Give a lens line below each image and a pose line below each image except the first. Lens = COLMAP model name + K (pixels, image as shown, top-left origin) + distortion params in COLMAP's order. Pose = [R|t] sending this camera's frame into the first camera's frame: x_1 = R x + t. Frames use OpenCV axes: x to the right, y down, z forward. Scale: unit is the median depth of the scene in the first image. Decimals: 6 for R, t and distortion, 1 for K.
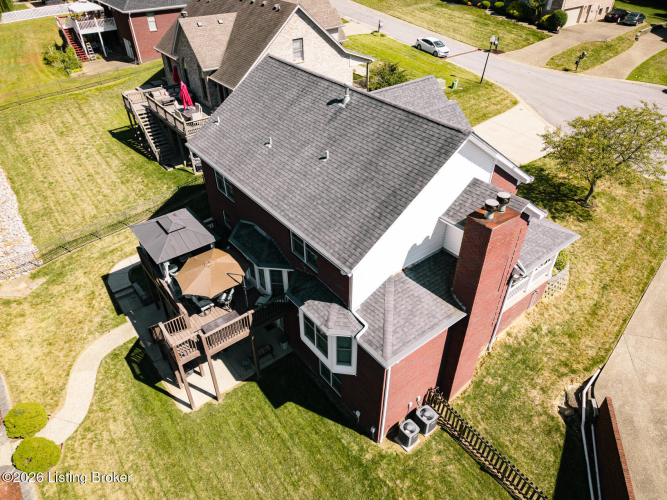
lens RADIAL K [[445.7, 0, 335.9], [0, 445.7, 244.7], [0, 0, 1]] dist [0.023817, -0.026773]
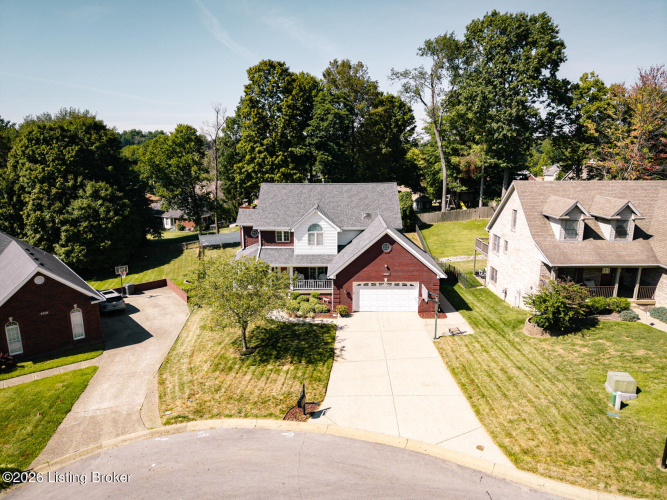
lens RADIAL K [[445.7, 0, 338.2], [0, 445.7, 252.3], [0, 0, 1]] dist [0.023817, -0.026773]
pose [[-0.621848, 0.172419, -0.763922, 1.402443], [-0.470233, 0.697835, 0.540283, -1.062722], [0.626247, 0.695196, -0.352870, 1.628420]]
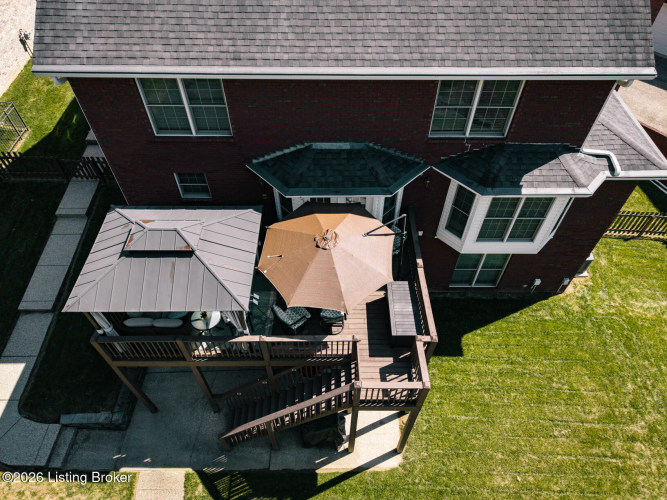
lens RADIAL K [[445.7, 0, 334.9], [0, 445.7, 251.4], [0, 0, 1]] dist [0.023817, -0.026773]
pose [[0.619986, -0.600376, 0.505140, -0.434944], [0.464518, 0.799717, 0.380362, -0.111827], [-0.632329, -0.001173, 0.774699, 0.479368]]
